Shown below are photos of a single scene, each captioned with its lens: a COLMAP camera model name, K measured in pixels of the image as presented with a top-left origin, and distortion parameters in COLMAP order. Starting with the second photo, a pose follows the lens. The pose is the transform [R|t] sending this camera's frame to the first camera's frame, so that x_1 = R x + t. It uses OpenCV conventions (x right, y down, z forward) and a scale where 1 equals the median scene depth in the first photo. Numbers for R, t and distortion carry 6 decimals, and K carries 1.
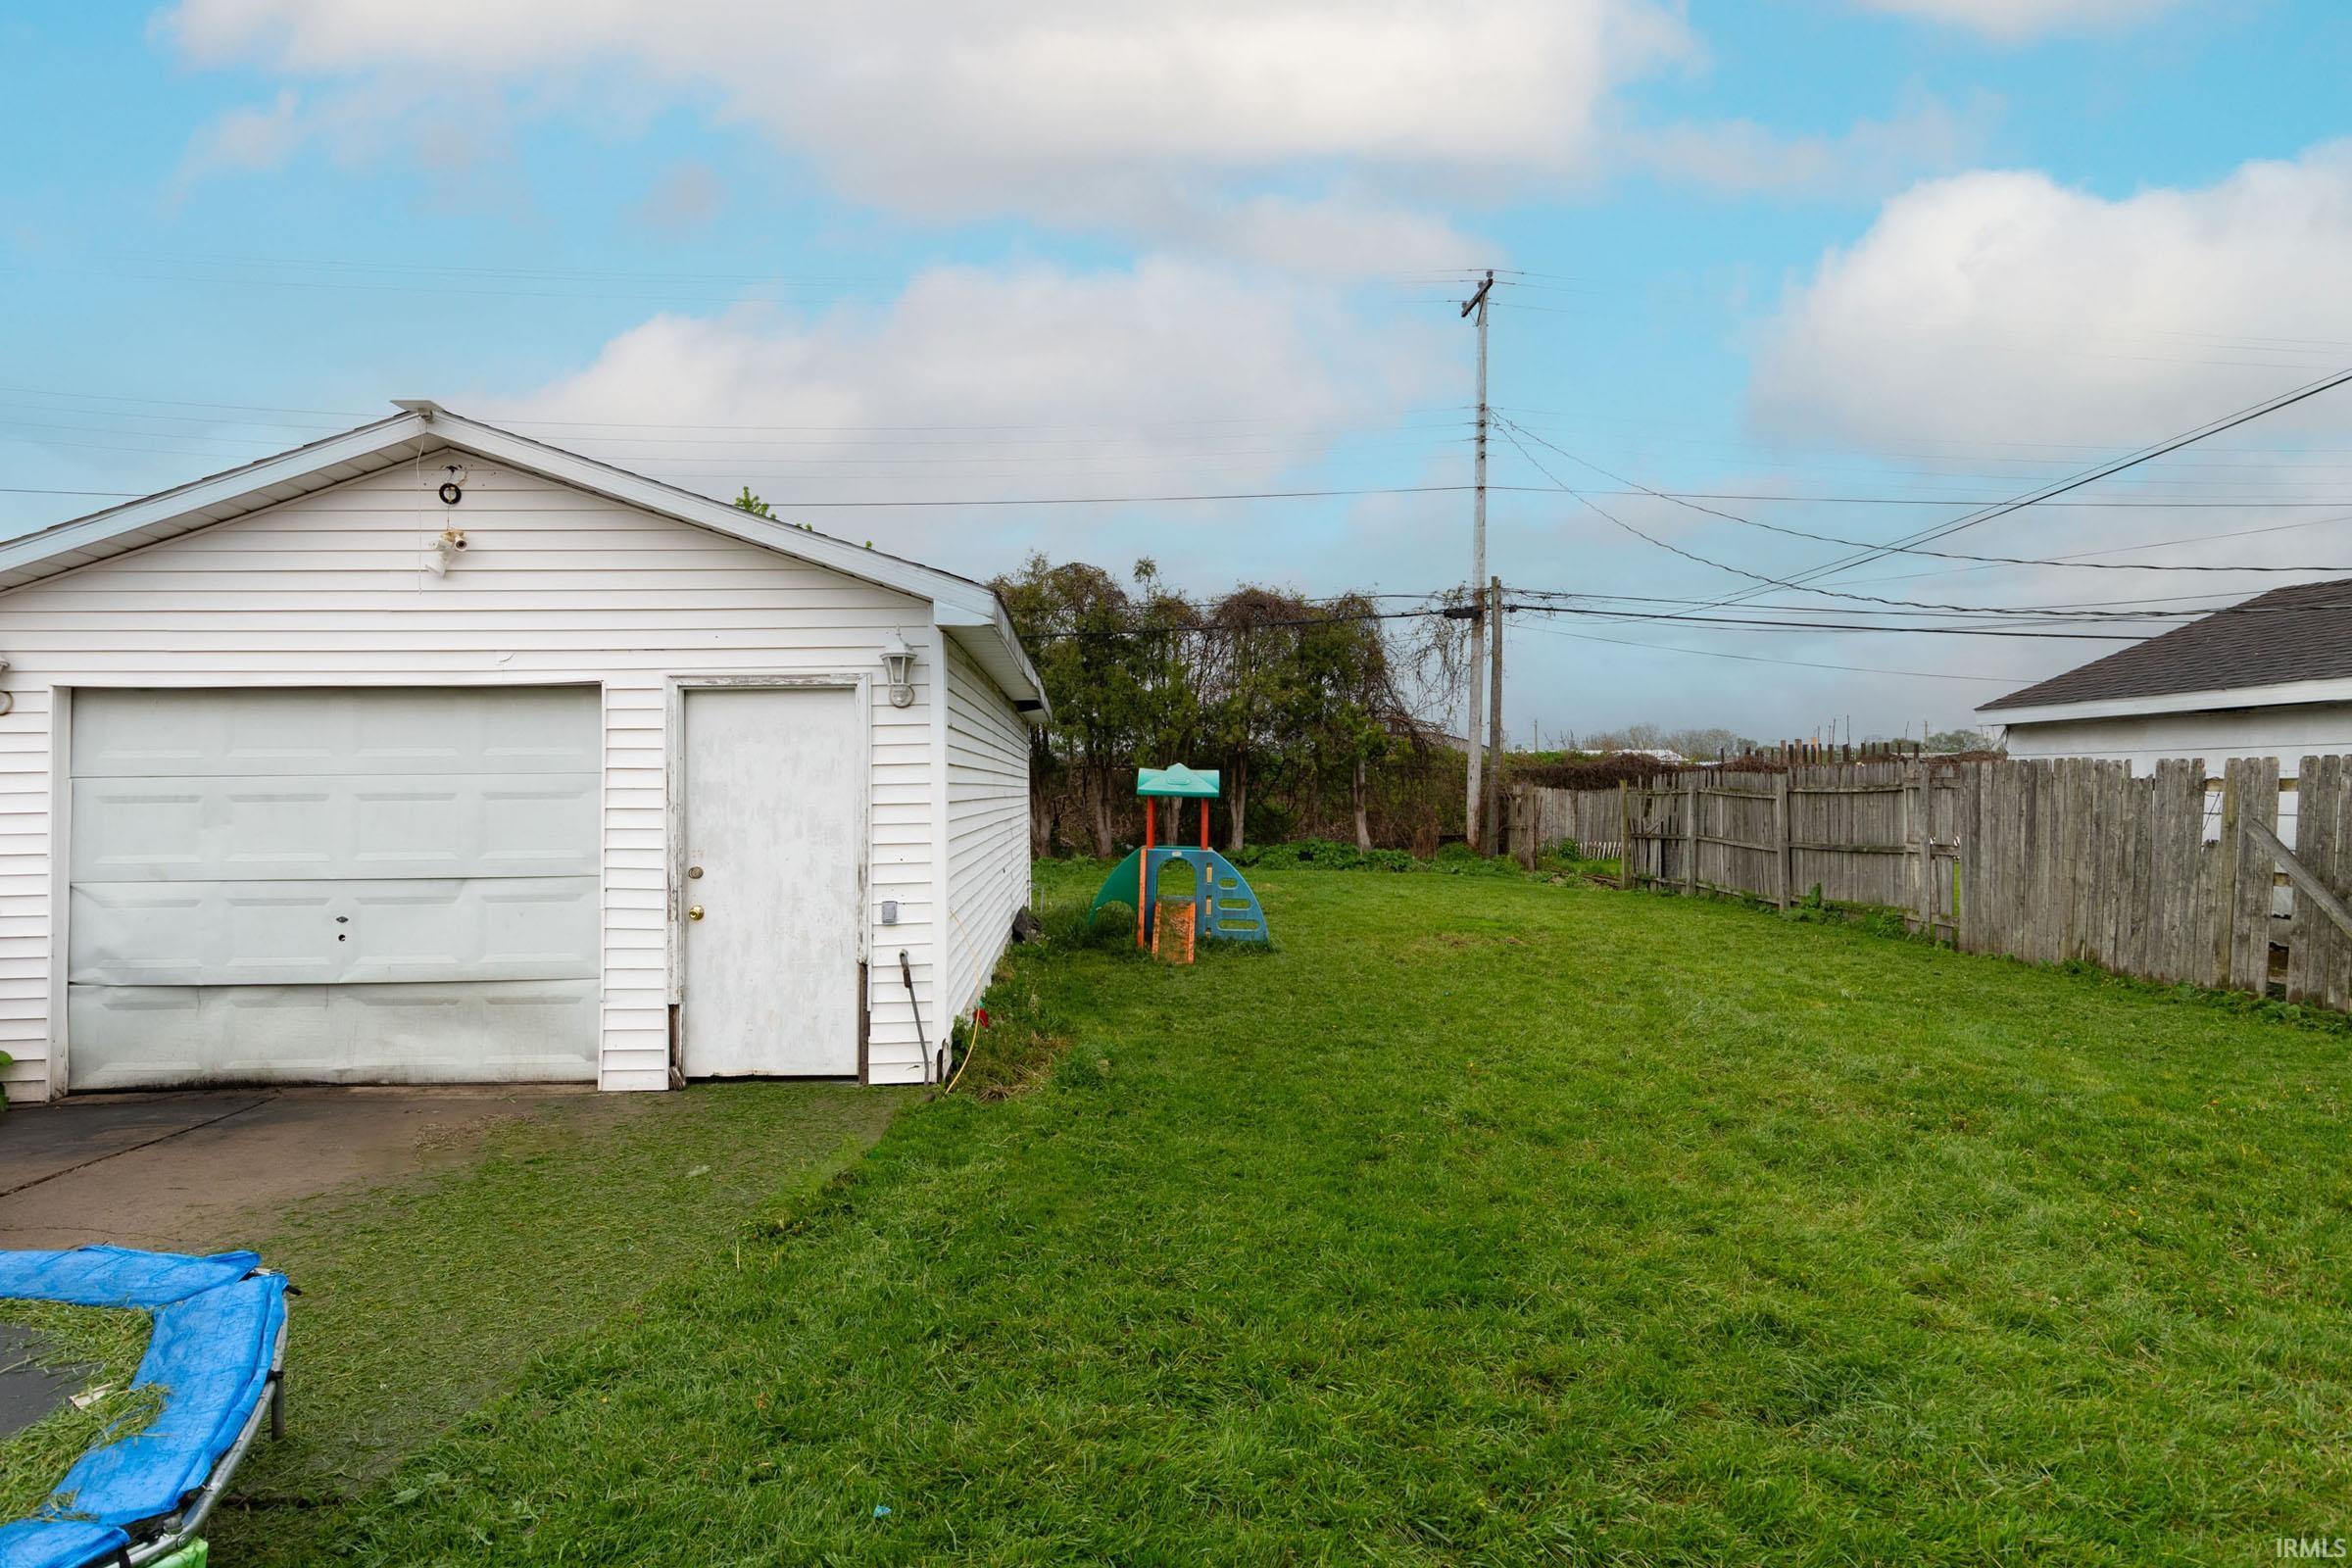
lens RADIAL K [[1297.5, 0, 1163.9], [0, 1297.5, 778.2], [0, 0, 1]] dist [0.002222, -0.000030]
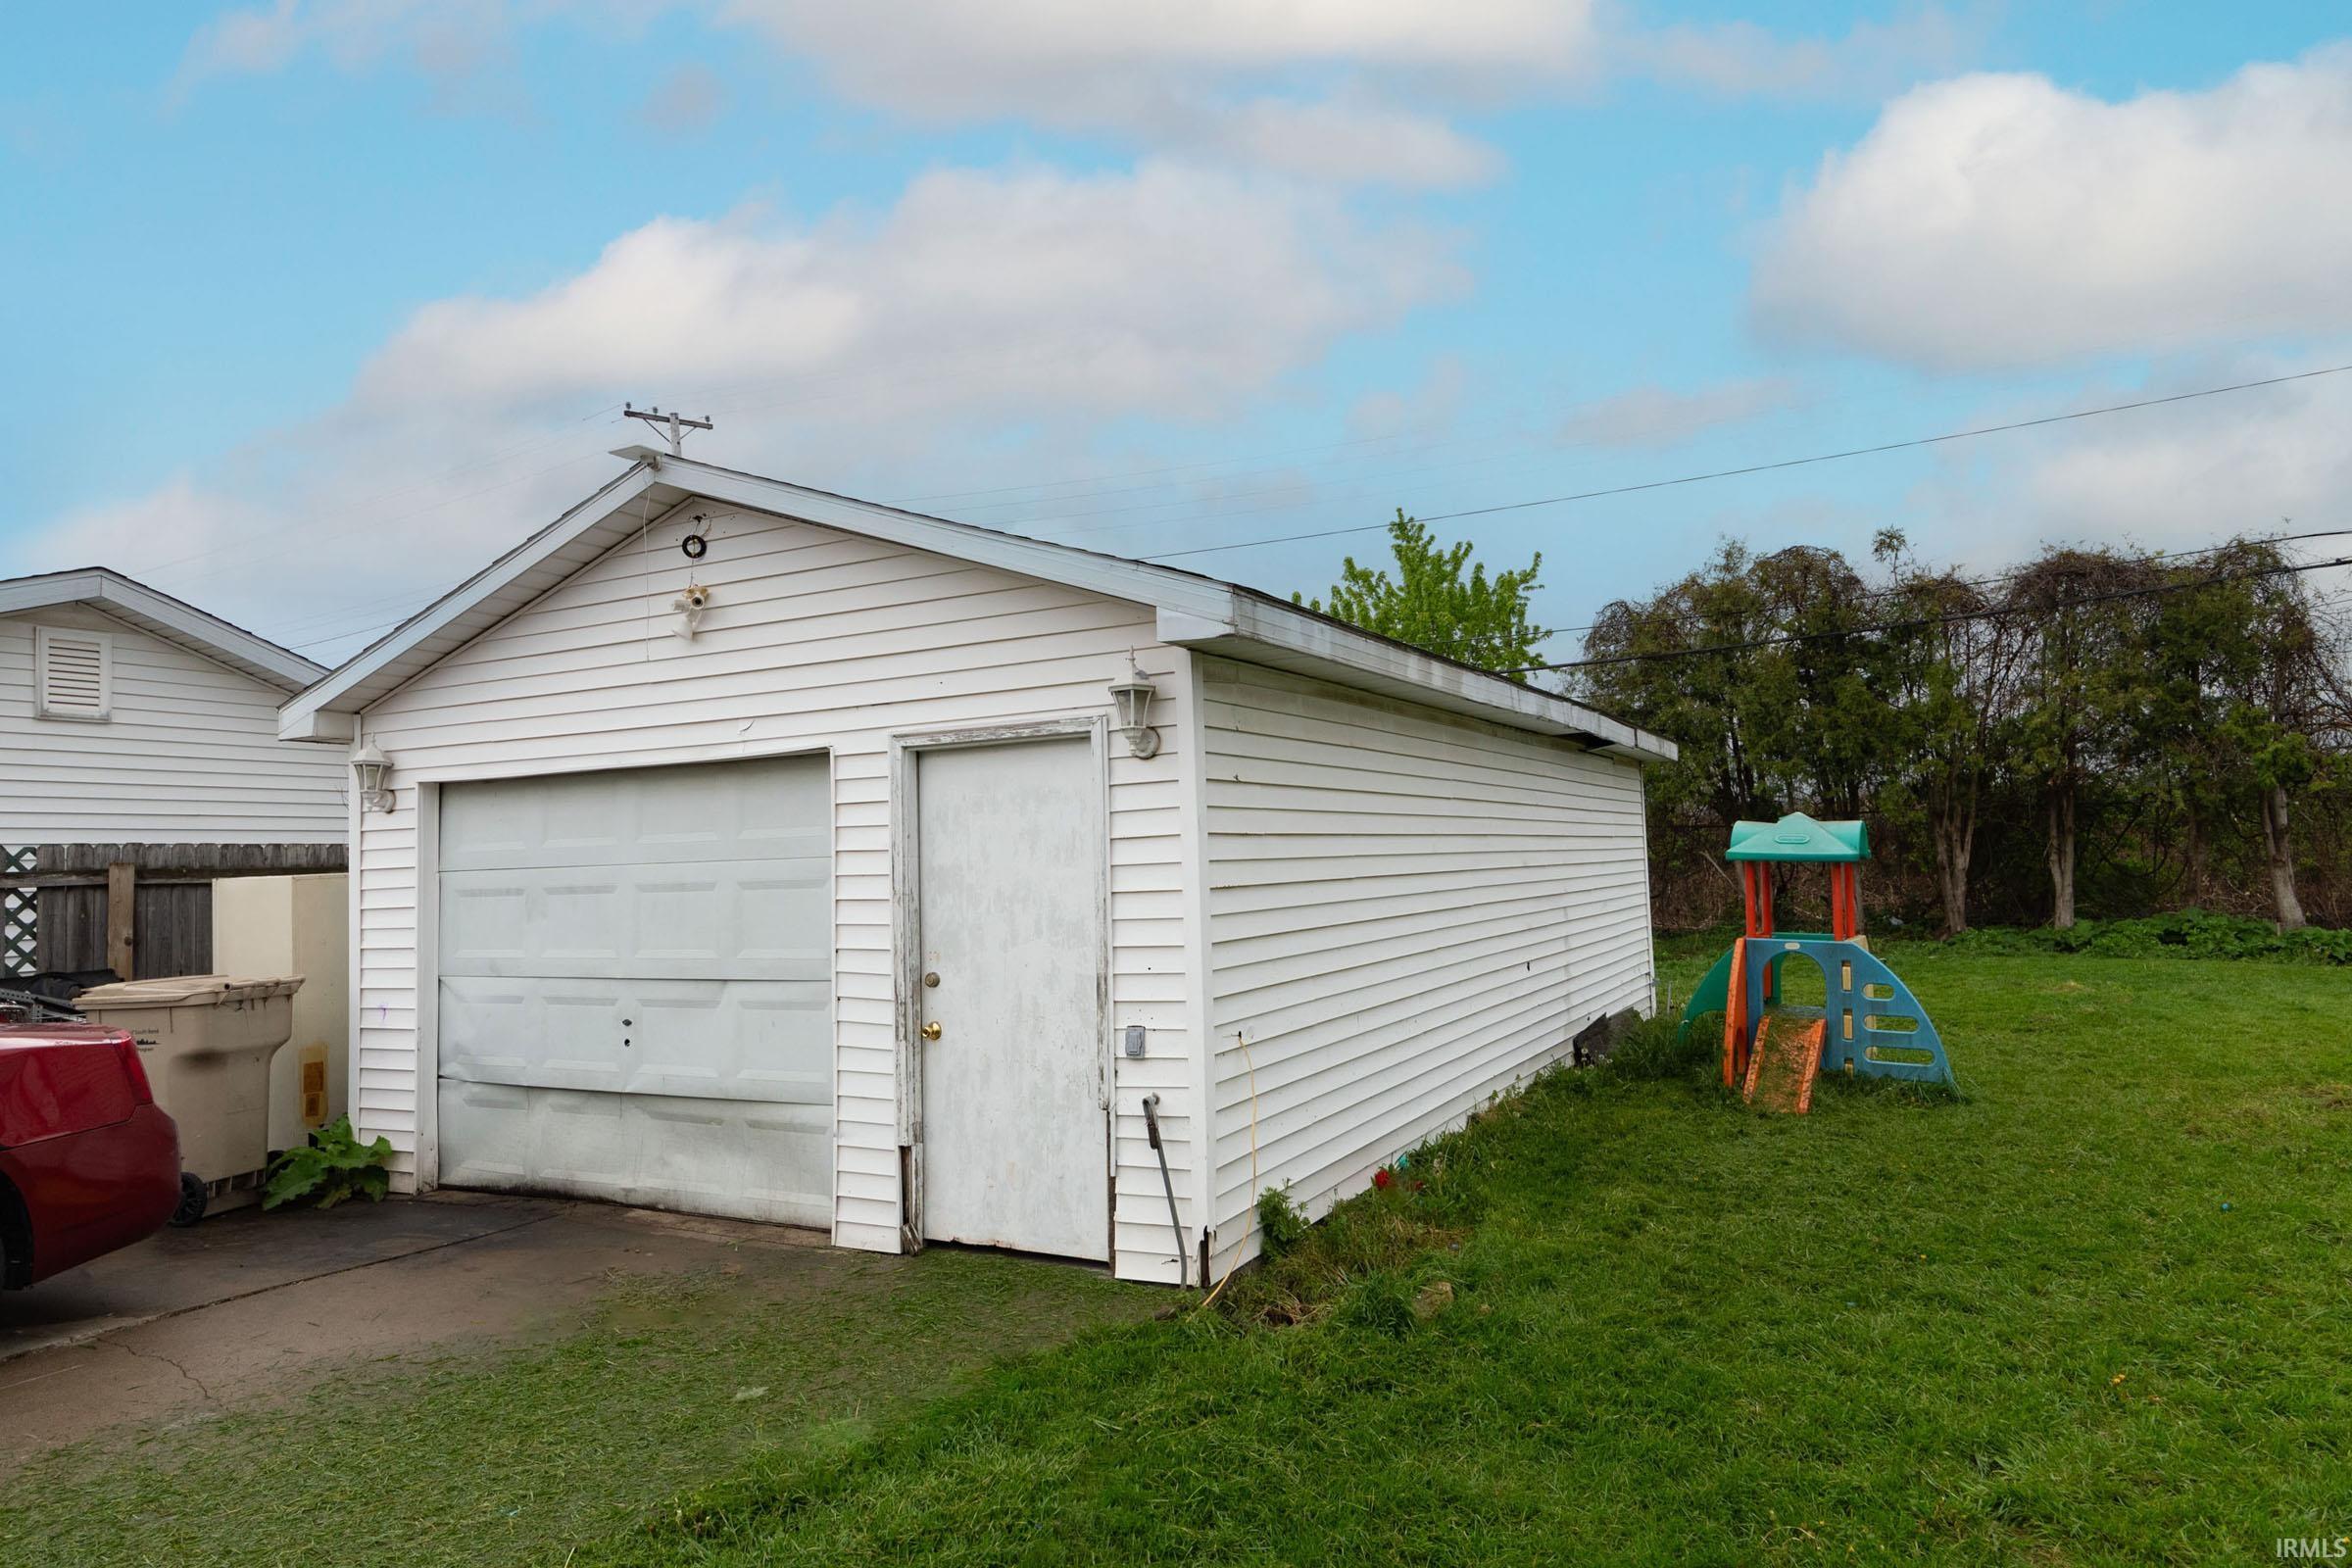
lens RADIAL K [[1487.8, 0, 1156.0], [0, 1487.8, 772.6], [0, 0, 1]] dist [0.008676, -0.010043]
pose [[0.856977, -0.048314, -0.513084, 0.136616], [0.027128, 0.998445, -0.048707, -0.003459], [0.514640, 0.027821, 0.856955, 0.167504]]
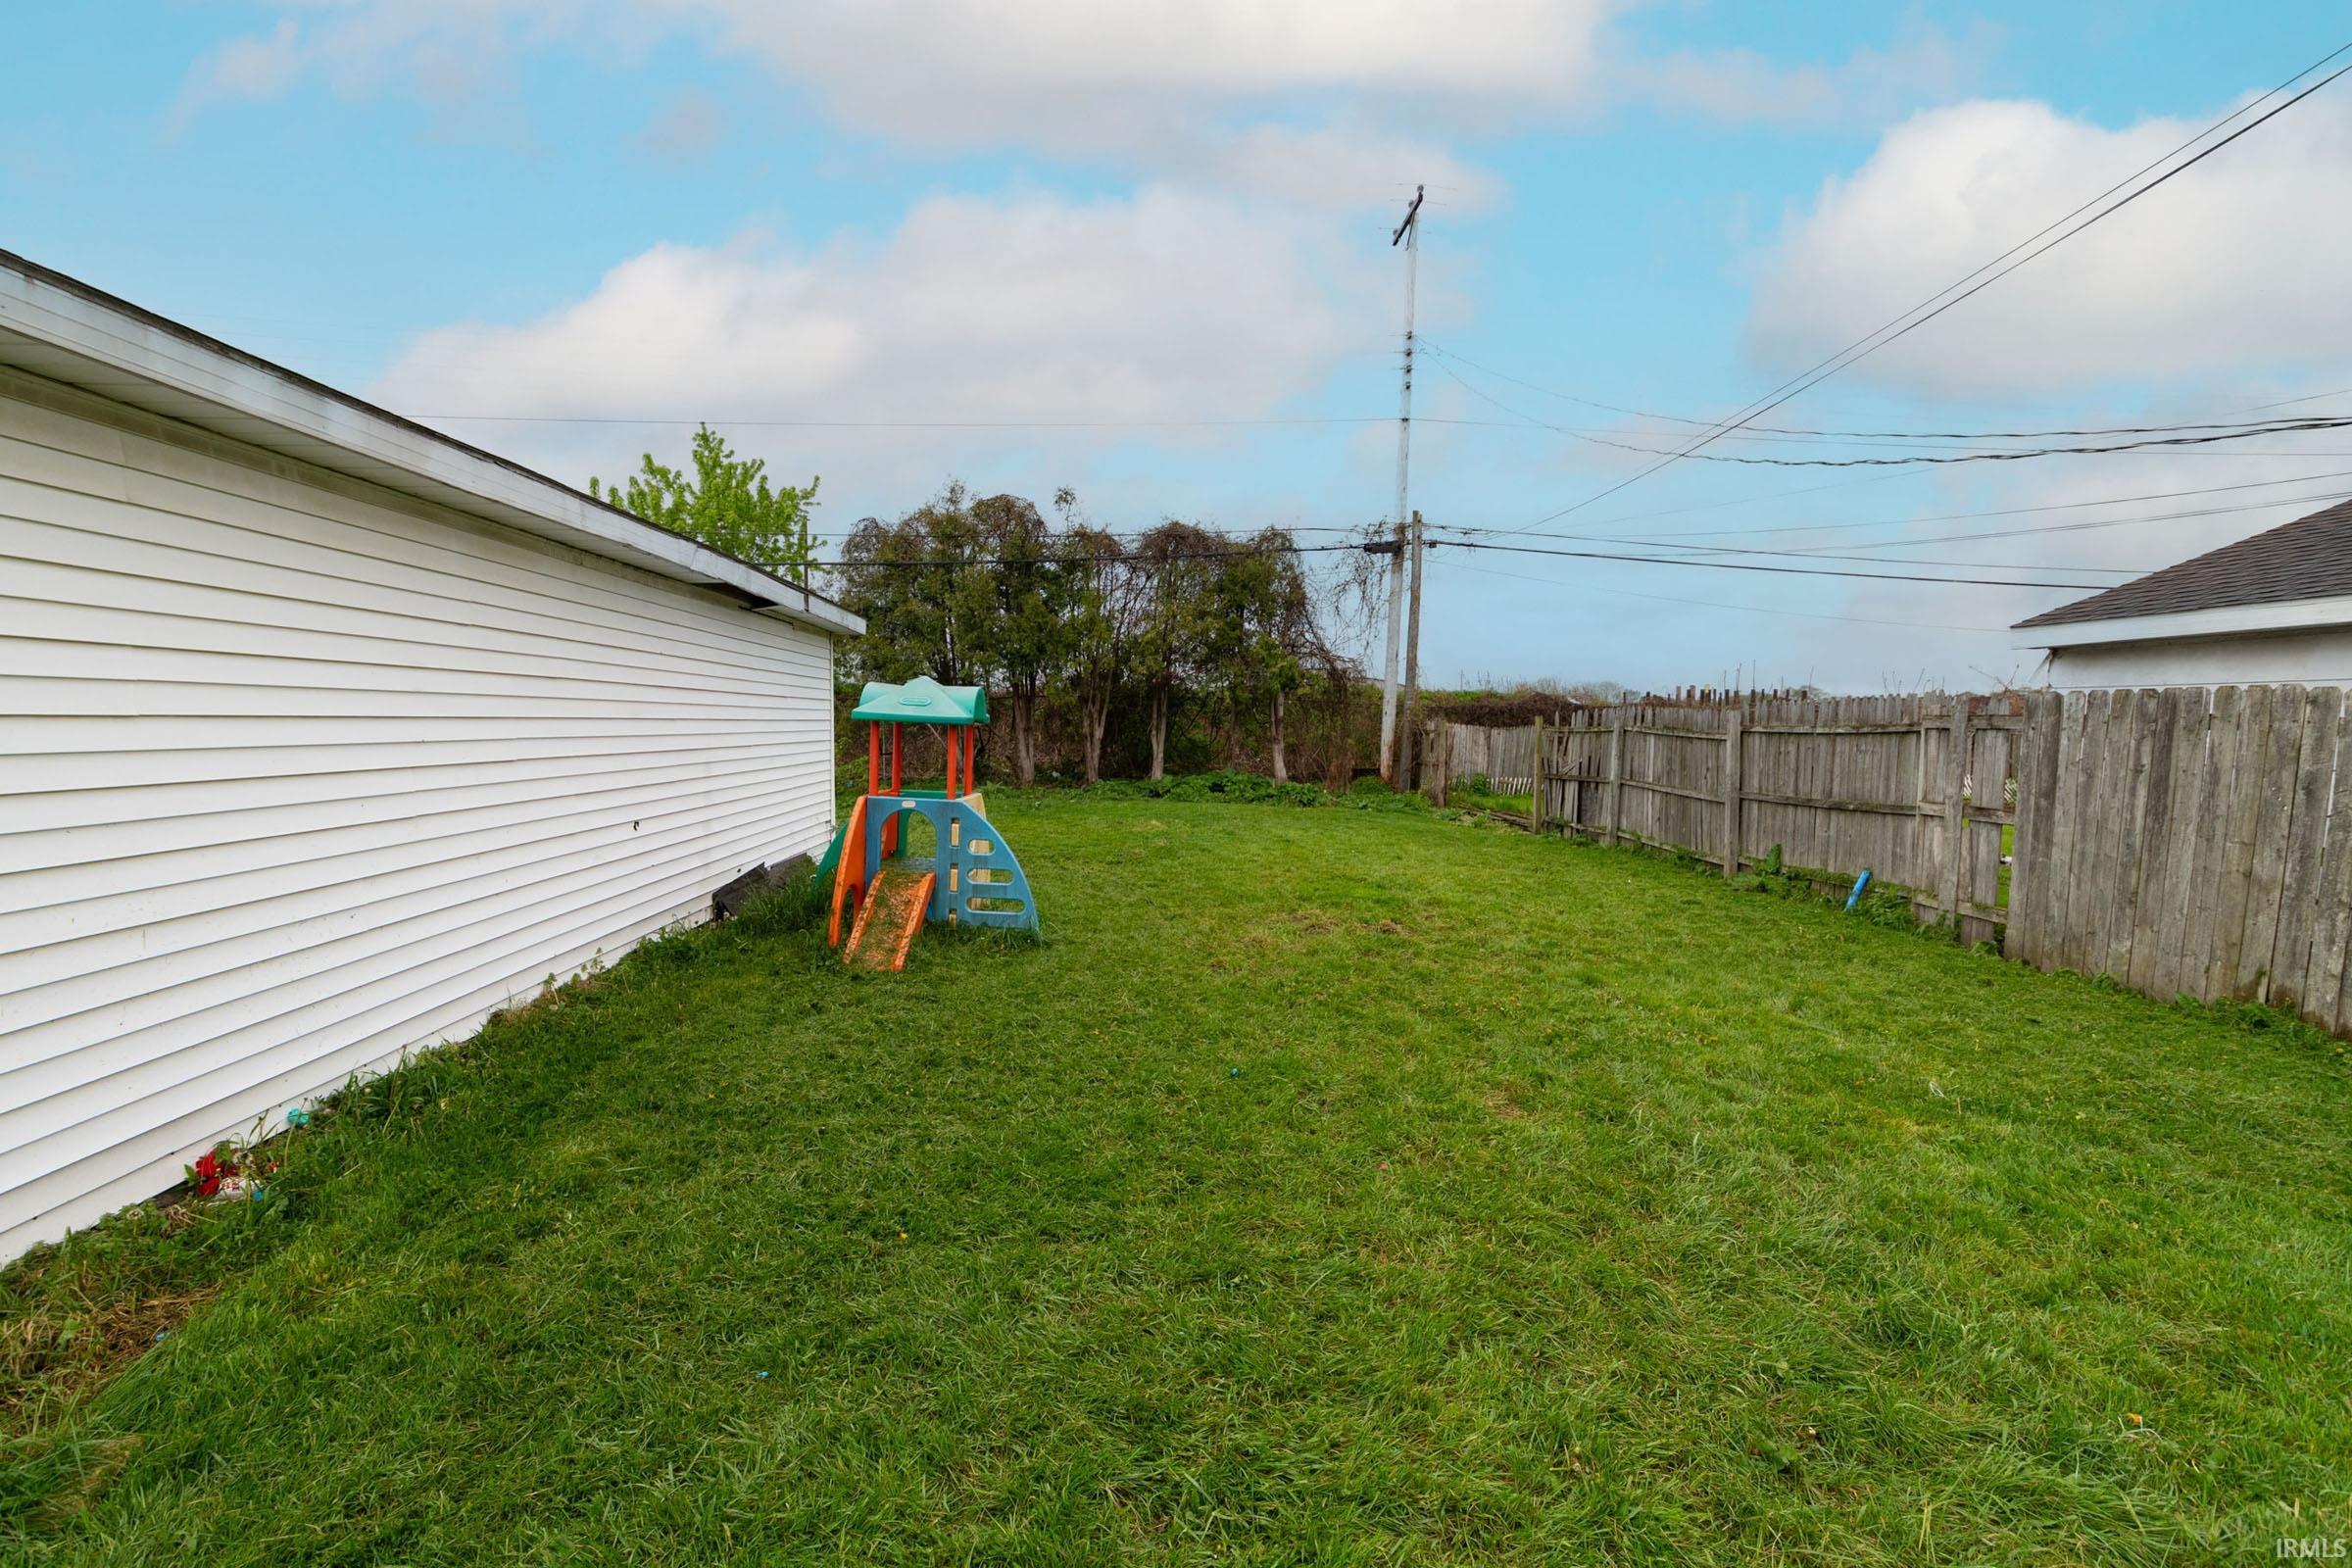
lens RADIAL K [[1032.2, 0, 1153.0], [0, 1032.2, 788.8], [0, 0, 1]] dist [-0.004278, -0.000571]
pose [[0.999807, 0.017572, -0.008734, 0.155873], [-0.016886, 0.997171, 0.073243, 0.007272], [0.009997, -0.073081, 0.997276, 0.471011]]
